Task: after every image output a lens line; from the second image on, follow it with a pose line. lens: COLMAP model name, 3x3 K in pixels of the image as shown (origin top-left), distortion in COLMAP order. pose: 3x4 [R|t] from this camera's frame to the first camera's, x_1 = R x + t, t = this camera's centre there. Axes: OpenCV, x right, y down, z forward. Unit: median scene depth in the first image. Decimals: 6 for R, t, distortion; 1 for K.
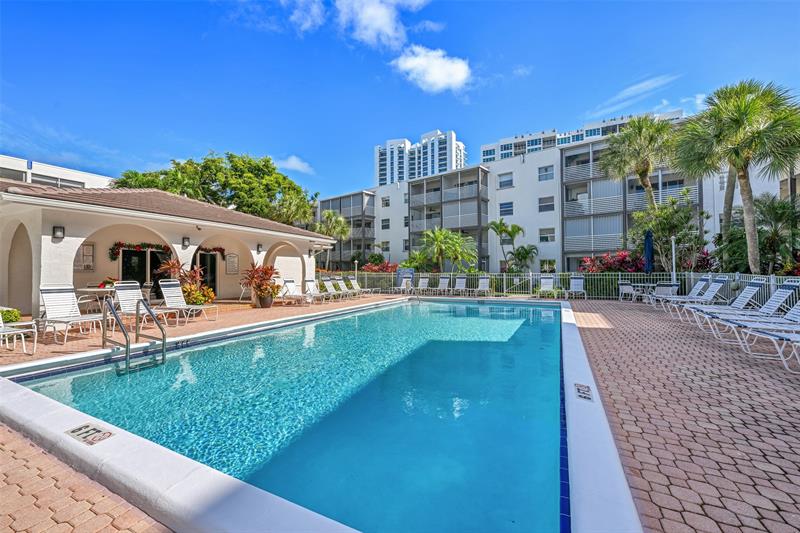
lens RADIAL K [[328.0, 0, 398.4], [0, 328.0, 269.3], [0, 0, 1]] dist [-0.001354, 0.000093]
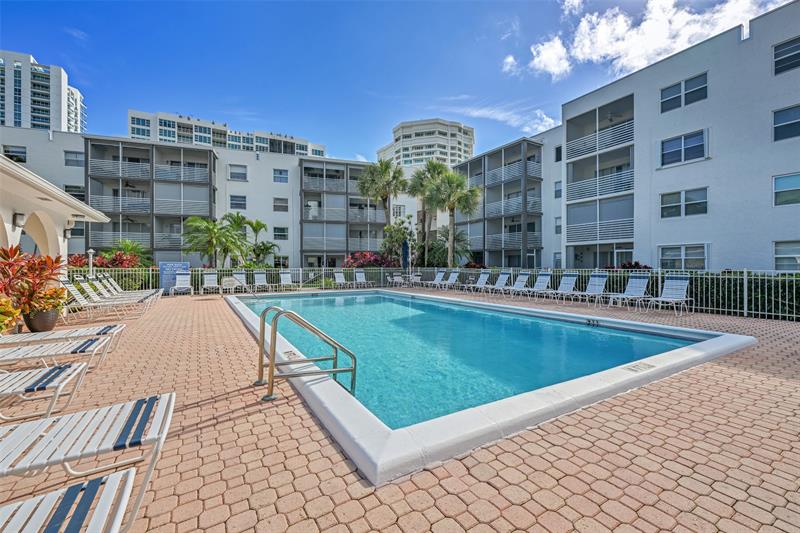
lens RADIAL K [[328.0, 0, 398.1], [0, 328.0, 264.9], [0, 0, 1]] dist [-0.001354, 0.000093]
pose [[0.538778, 0.009847, 0.842390, -0.225684], [-0.006832, 0.999950, -0.007319, 0.003217], [-0.842420, -0.001812, 0.538819, 0.089879]]
